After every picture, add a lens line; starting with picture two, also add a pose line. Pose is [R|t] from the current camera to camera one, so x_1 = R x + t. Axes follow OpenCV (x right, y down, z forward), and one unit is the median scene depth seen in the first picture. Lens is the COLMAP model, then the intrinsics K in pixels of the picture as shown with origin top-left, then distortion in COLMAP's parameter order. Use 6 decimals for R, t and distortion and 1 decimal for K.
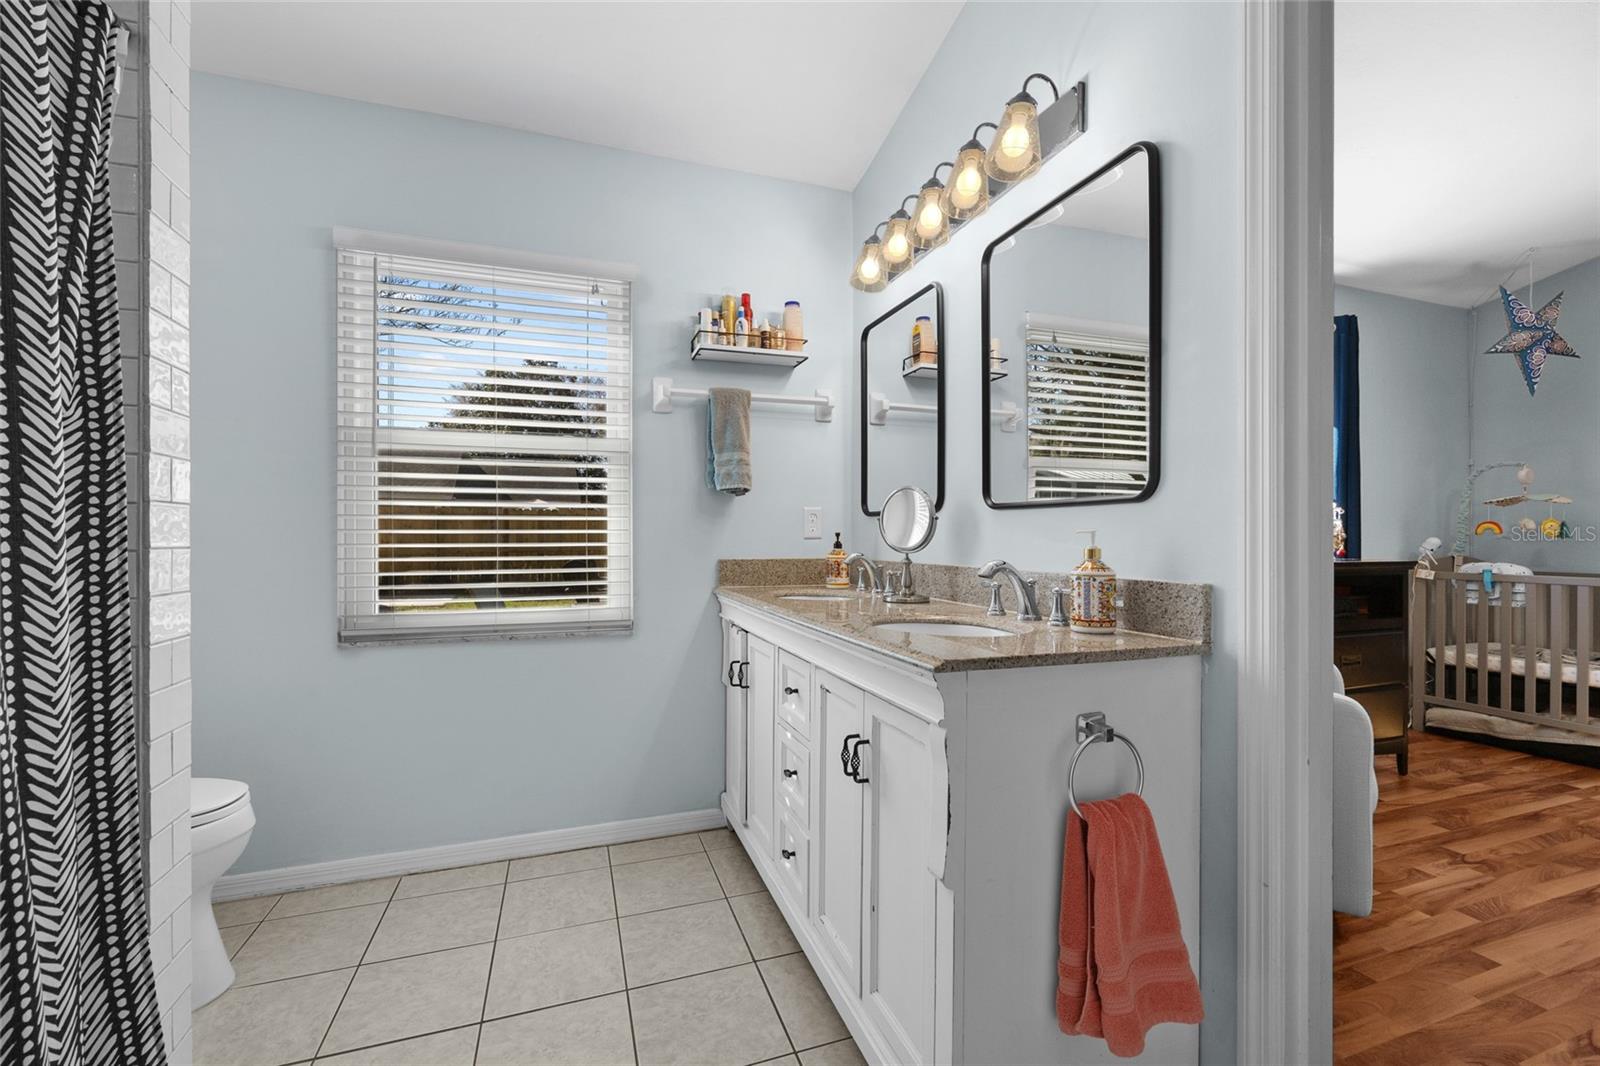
lens RADIAL K [[665.1, 0, 800.0], [0, 665.1, 533.0], [0, 0, 1]] dist [-0.007228, 0.000249]
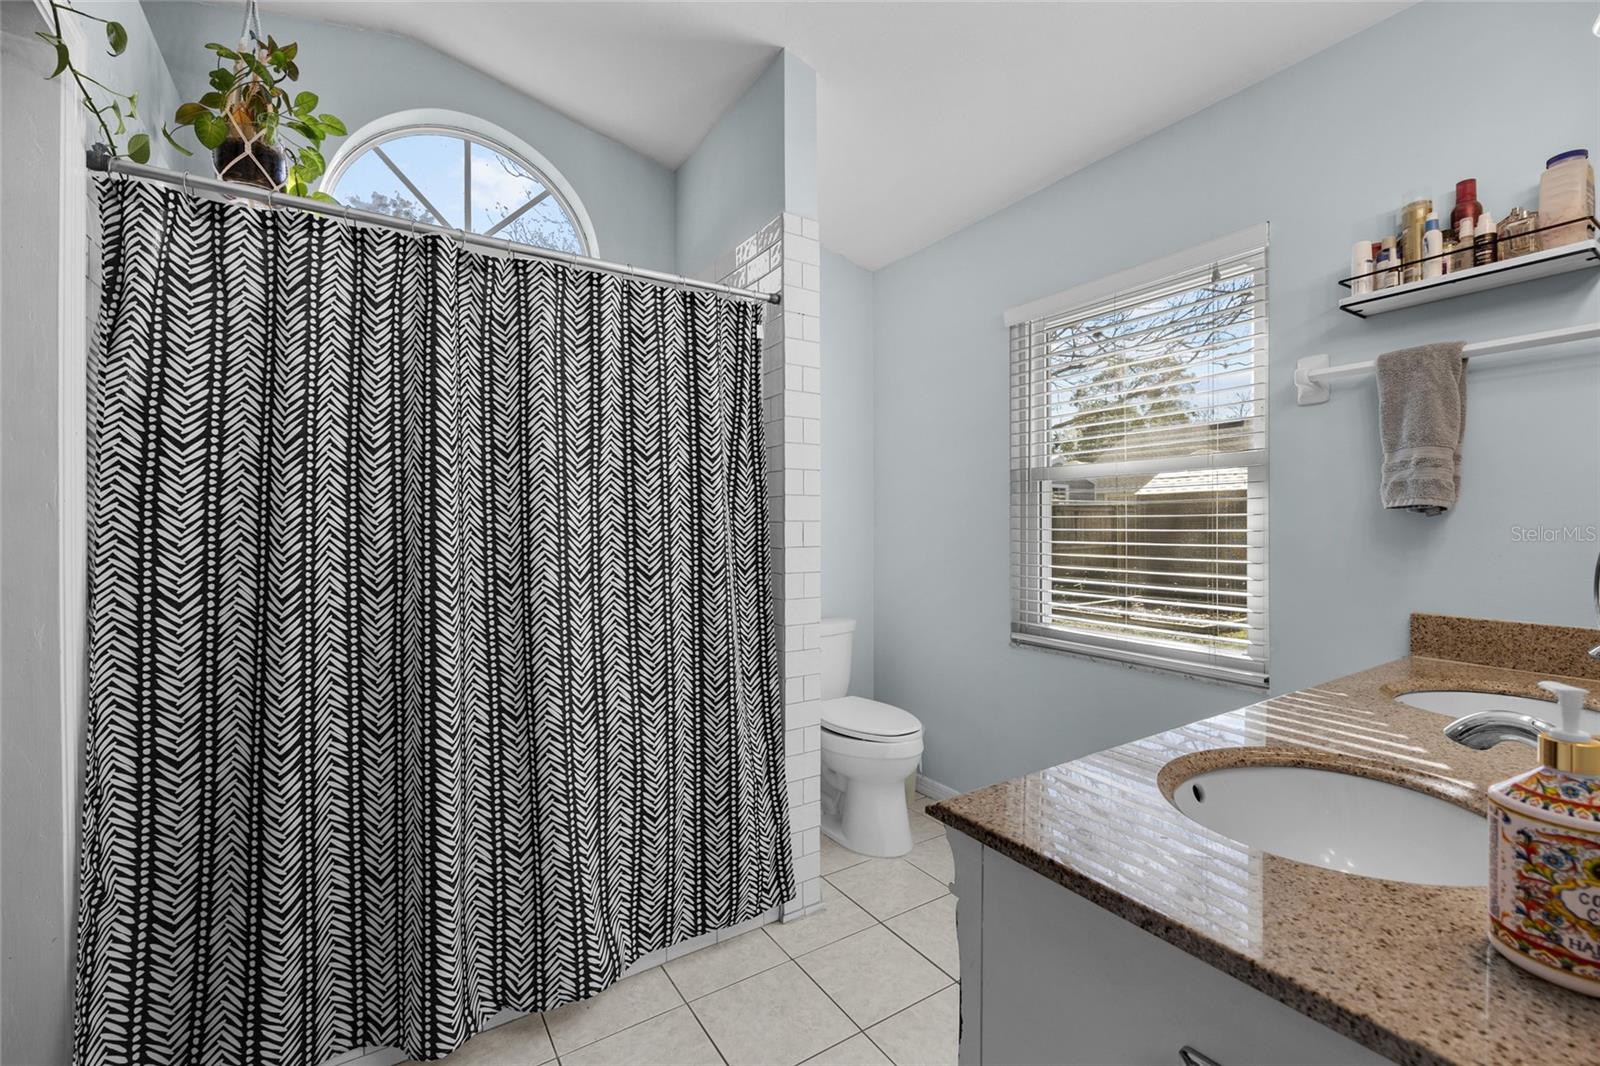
lens RADIAL K [[665.1, 0, 800.0], [0, 665.1, 533.0], [0, 0, 1]] dist [-0.007228, 0.000249]
pose [[0.226437, 0.011611, -0.973957, 0.384026], [0.003524, 0.999913, 0.012740, -0.051222], [0.974019, -0.006317, 0.226376, 0.285082]]
